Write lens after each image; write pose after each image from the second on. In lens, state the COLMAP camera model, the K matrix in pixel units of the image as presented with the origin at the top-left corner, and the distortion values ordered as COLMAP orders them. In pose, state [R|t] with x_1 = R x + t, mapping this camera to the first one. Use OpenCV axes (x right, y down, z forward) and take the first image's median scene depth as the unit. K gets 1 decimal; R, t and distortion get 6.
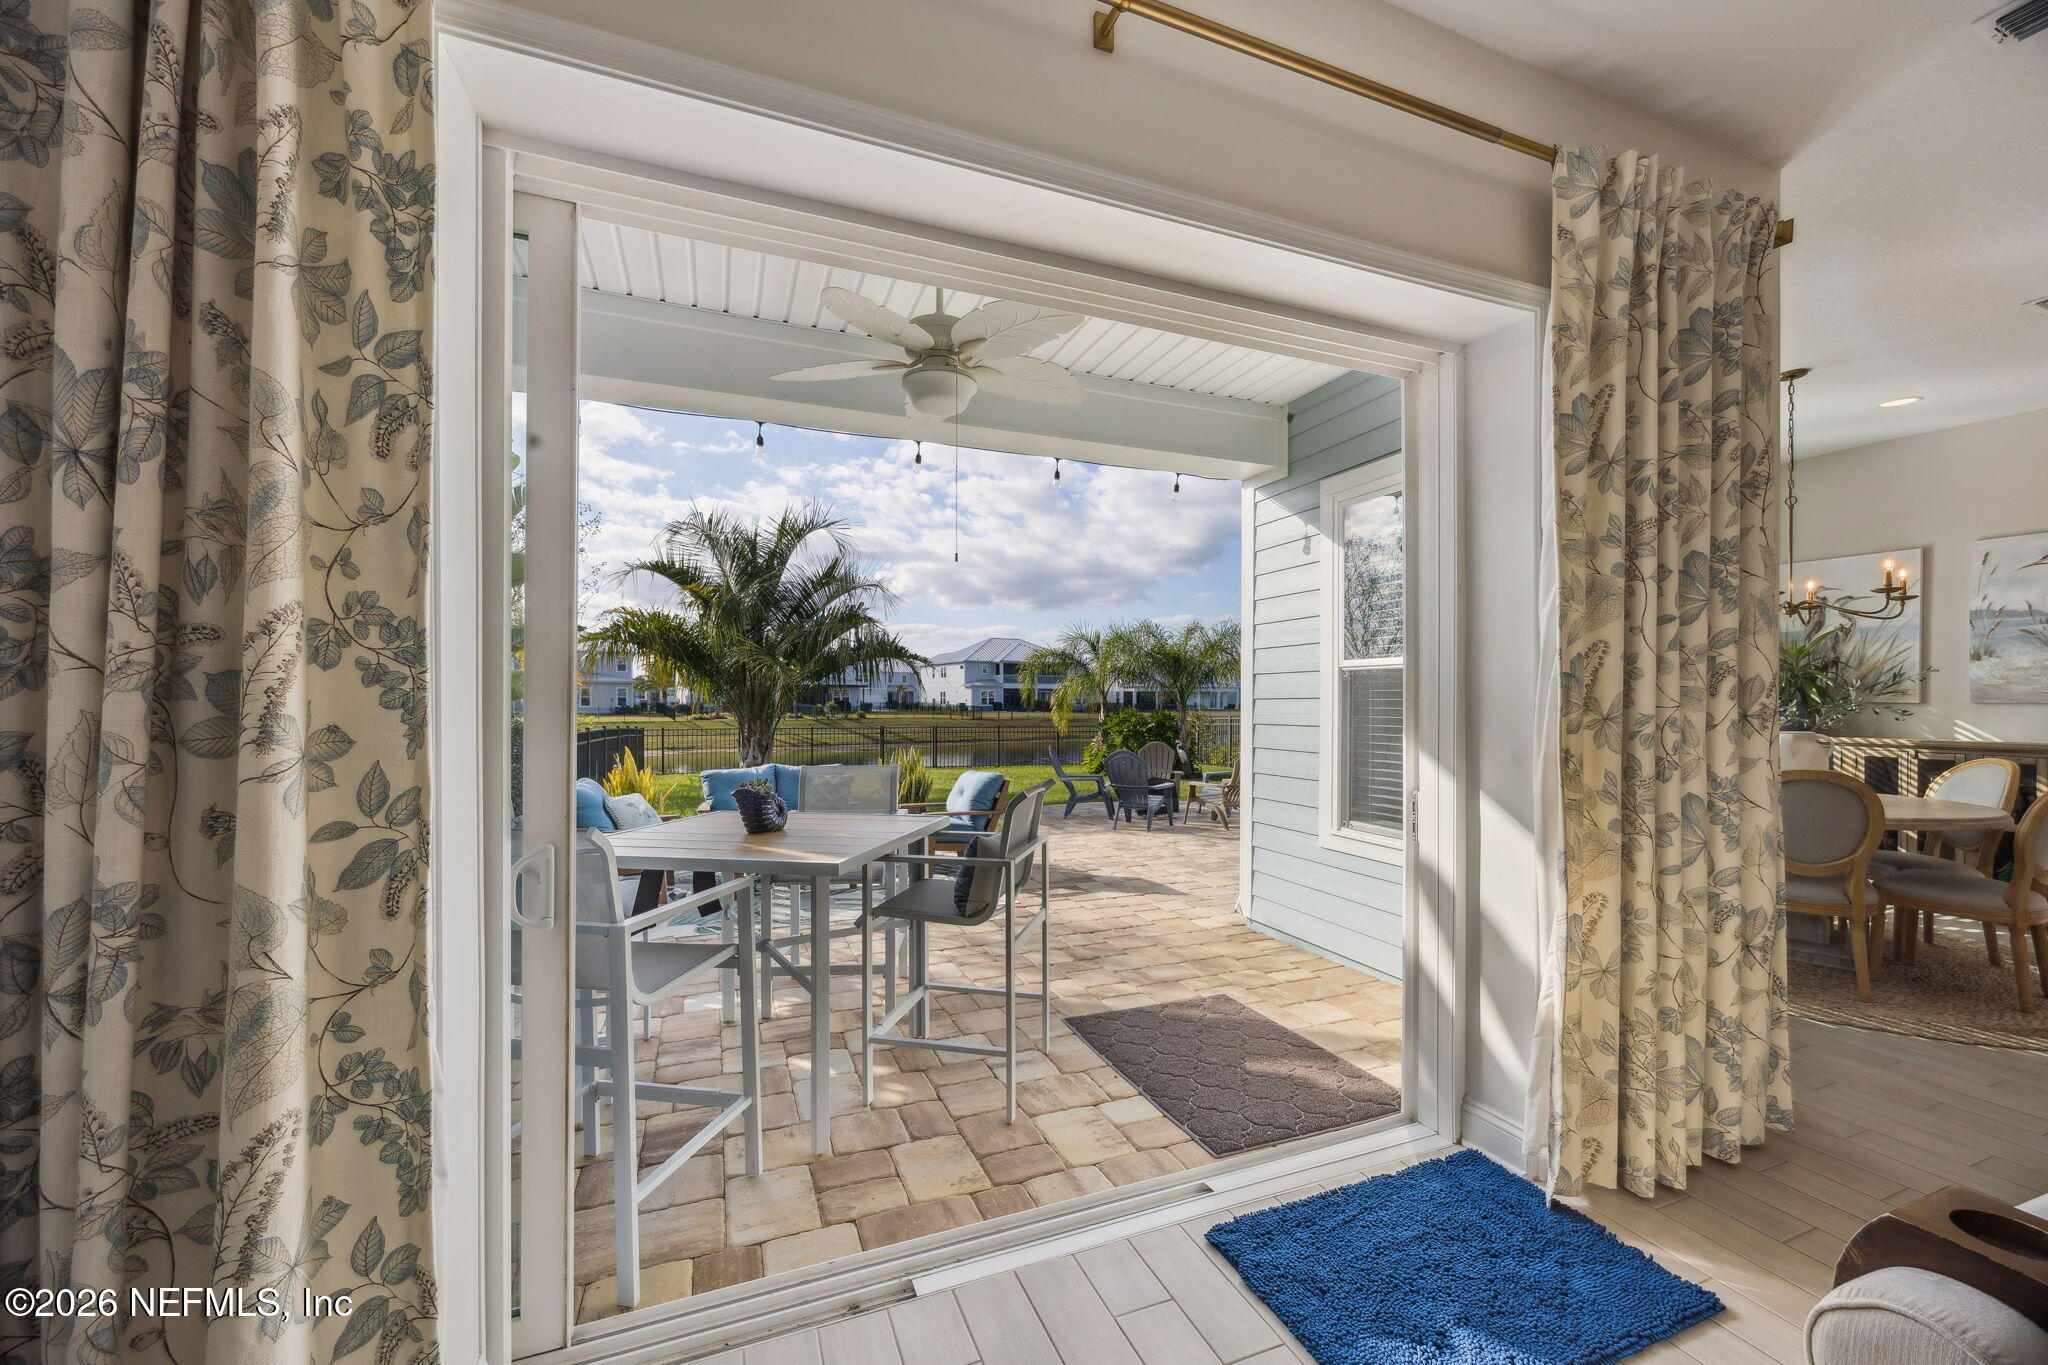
lens RADIAL K [[780.0, 0, 1024.4], [0, 780.0, 696.0], [0, 0, 1]] dist [0.000786, 0.000465]
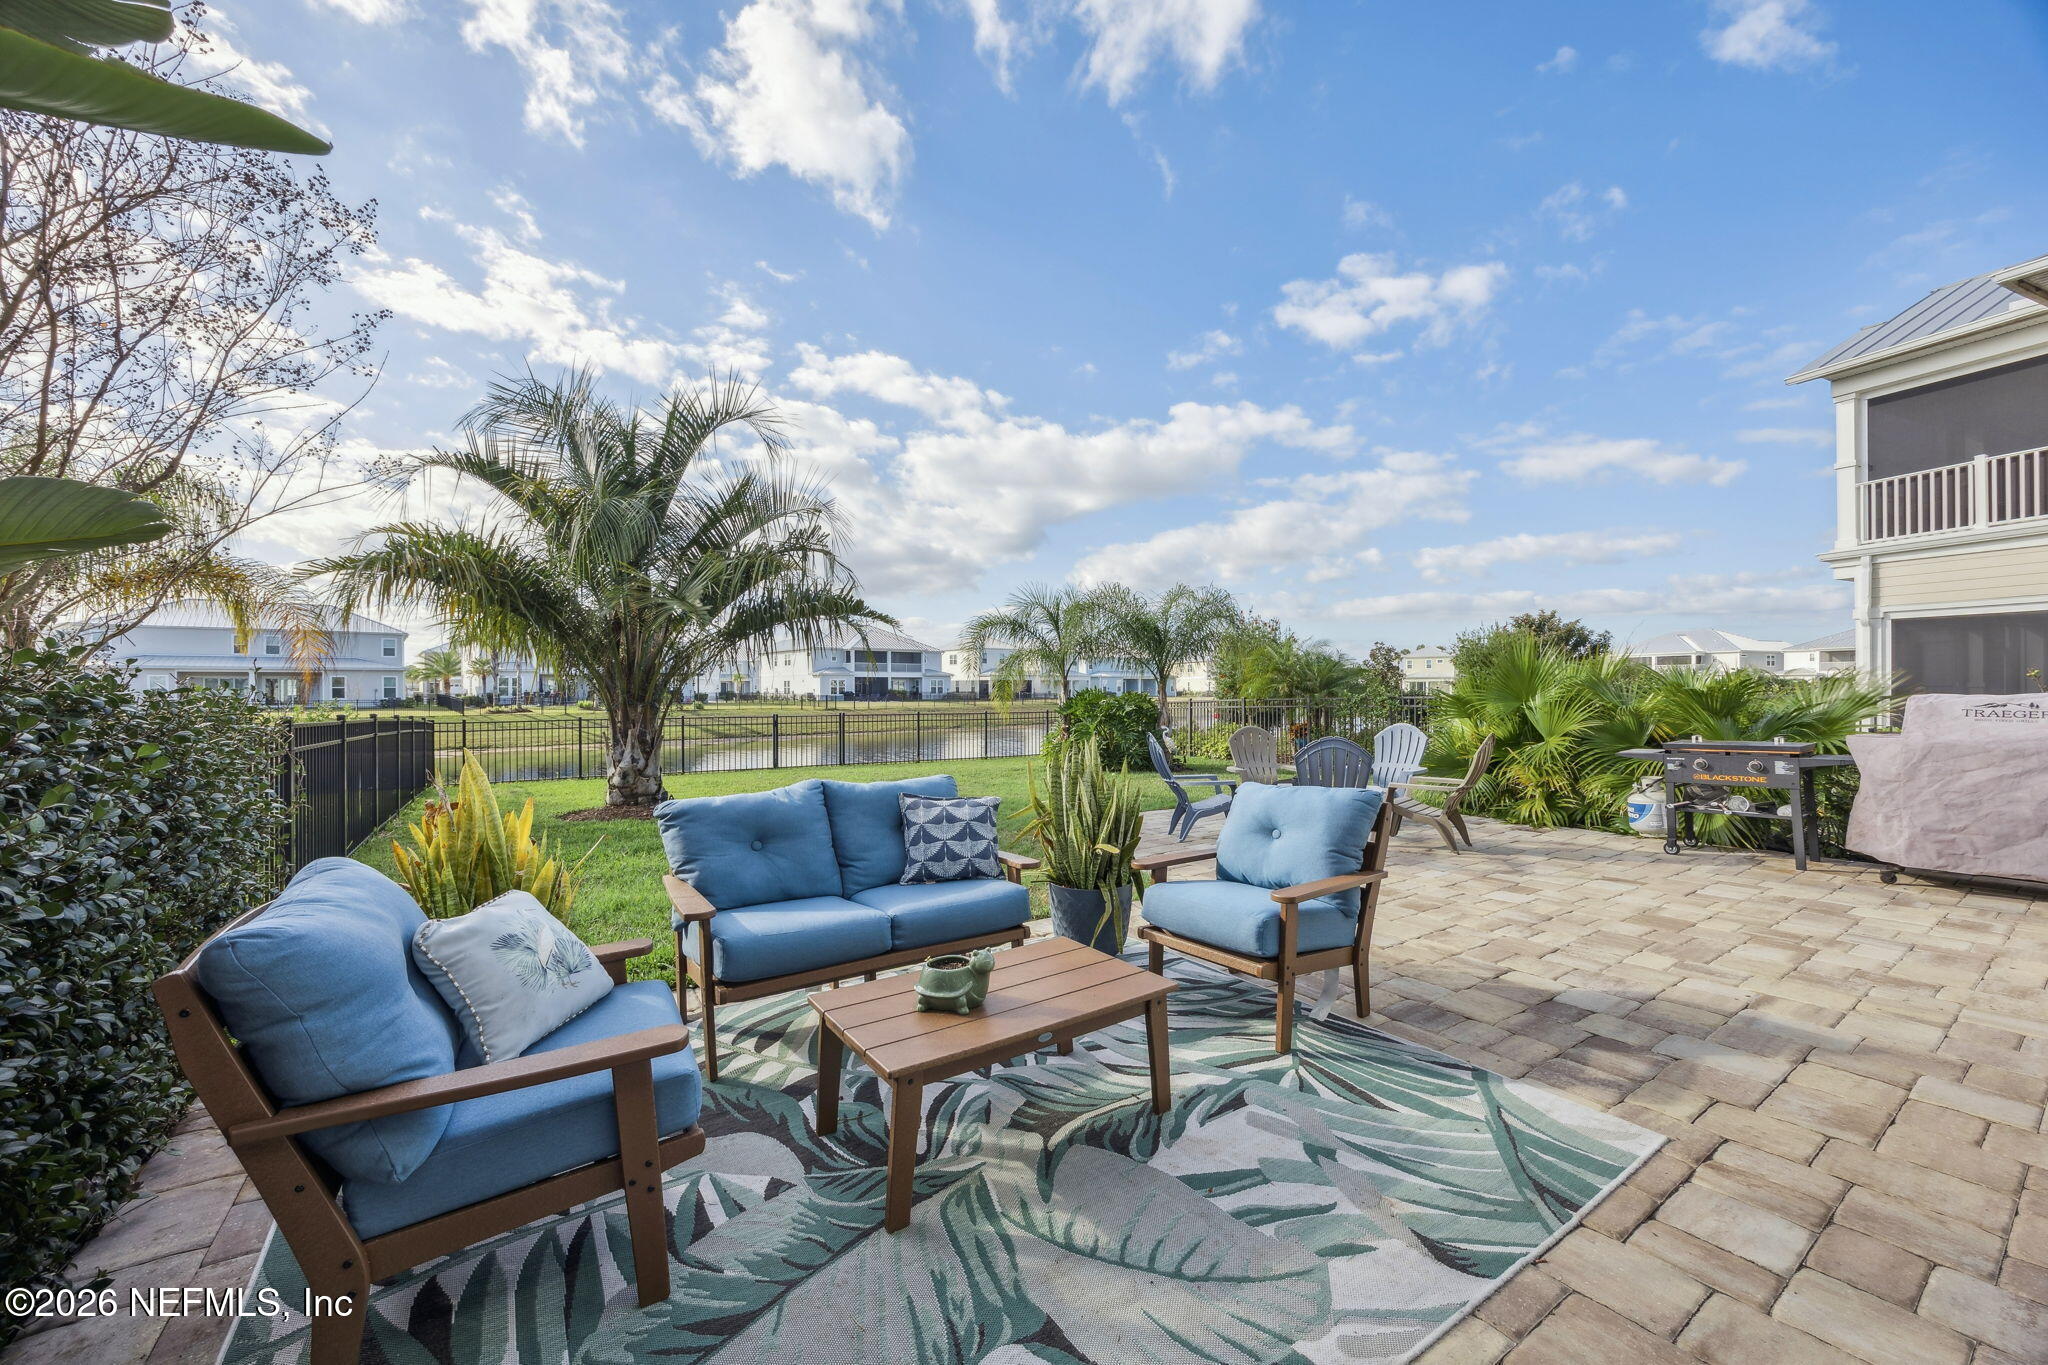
lens RADIAL K [[780.0, 0, 1025.4], [0, 780.0, 689.1], [0, 0, 1]] dist [0.000786, 0.000465]
pose [[0.978271, -0.005075, 0.207270, -0.137037], [0.004418, 0.999984, 0.003631, 0.015336], [-0.207285, -0.002637, 0.978277, 0.244218]]
